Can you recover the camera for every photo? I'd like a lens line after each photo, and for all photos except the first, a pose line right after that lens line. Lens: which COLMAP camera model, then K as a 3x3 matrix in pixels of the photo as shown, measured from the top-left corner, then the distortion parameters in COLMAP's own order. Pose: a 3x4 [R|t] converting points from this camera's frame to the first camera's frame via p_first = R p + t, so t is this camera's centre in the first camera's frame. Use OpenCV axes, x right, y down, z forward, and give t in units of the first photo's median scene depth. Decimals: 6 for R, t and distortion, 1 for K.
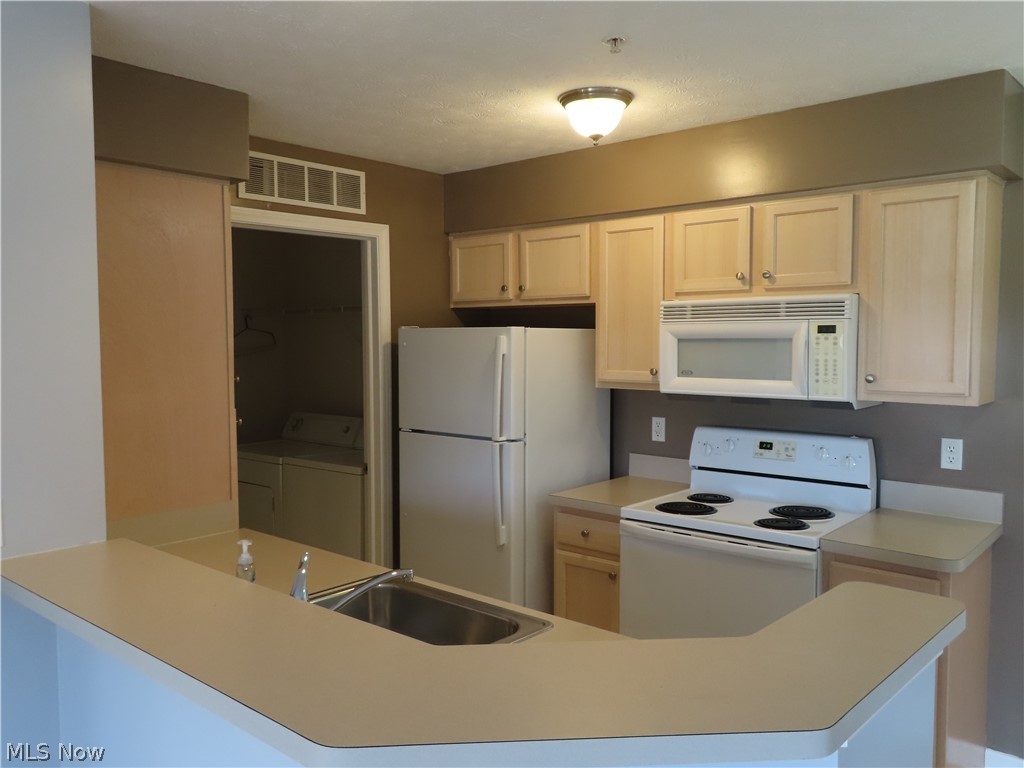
lens RADIAL K [[819.5, 0, 512.0], [0, 819.5, 384.0], [0, 0, 1]] dist [0.006919, 0.003260]
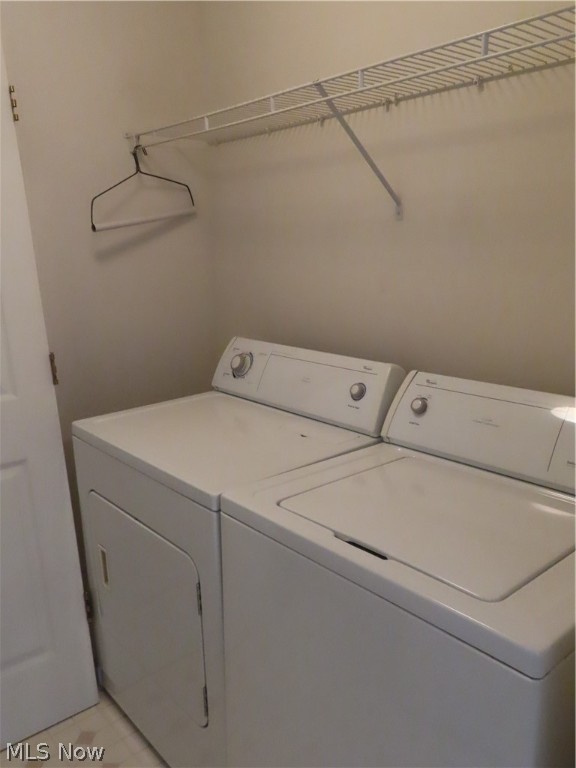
lens RADIAL K [[622.6, 0, 288.0], [0, 622.6, 384.0], [0, 0, 1]] dist [0.031230, 0.003900]
pose [[0.989507, 0.017068, -0.143470, -0.279411], [0.007044, 0.986118, 0.165898, -0.003993], [0.144310, -0.165168, 0.975651, 0.983019]]
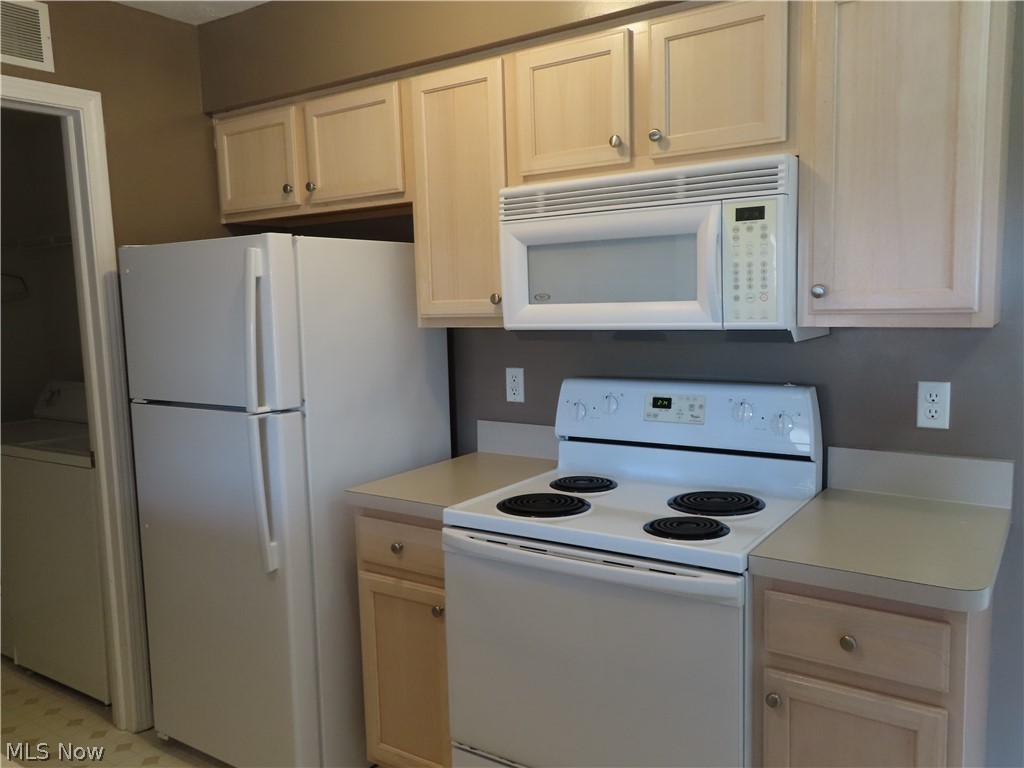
lens RADIAL K [[823.6, 0, 512.0], [0, 823.6, 384.0], [0, 0, 1]] dist [-0.005751, 0.001676]
pose [[0.993317, -0.038512, 0.108802, 0.112646], [0.033142, 0.998162, 0.050740, 0.020907], [-0.110556, -0.046795, 0.992768, 0.337755]]
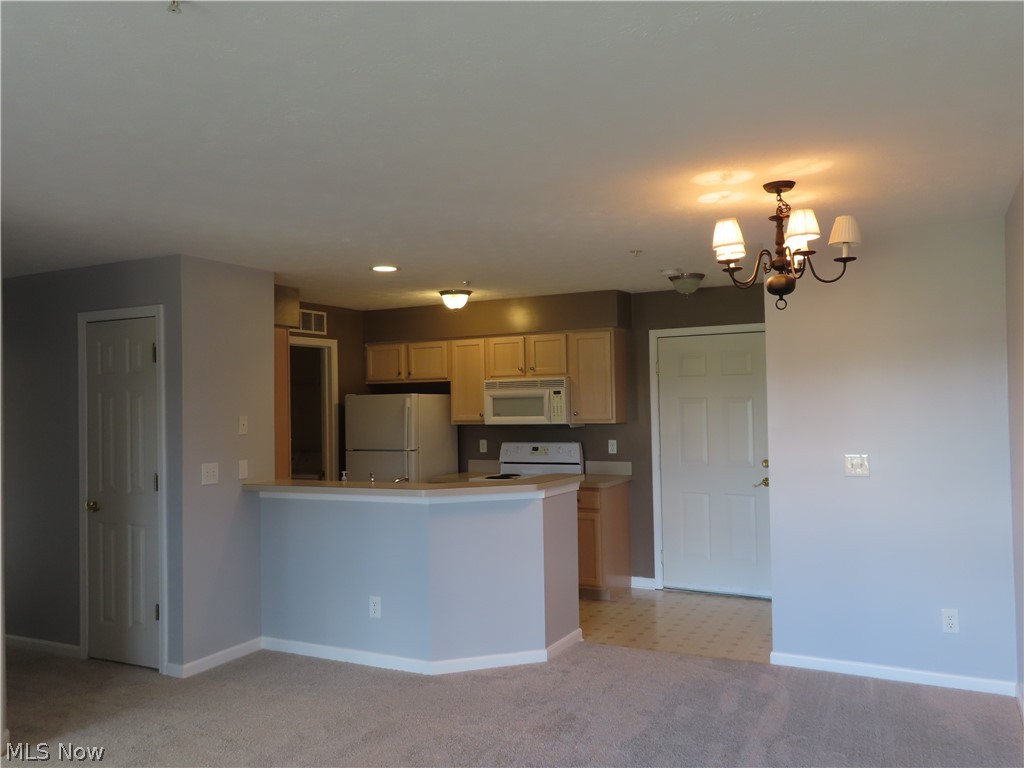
lens RADIAL K [[830.2, 0, 512.0], [0, 830.2, 384.0], [0, 0, 1]] dist [0.031230, 0.003900]
pose [[0.971533, -0.009838, 0.236701, -0.244105], [0.029977, 0.996211, -0.081635, 0.080848], [-0.235001, 0.086407, 0.968147, -1.036059]]
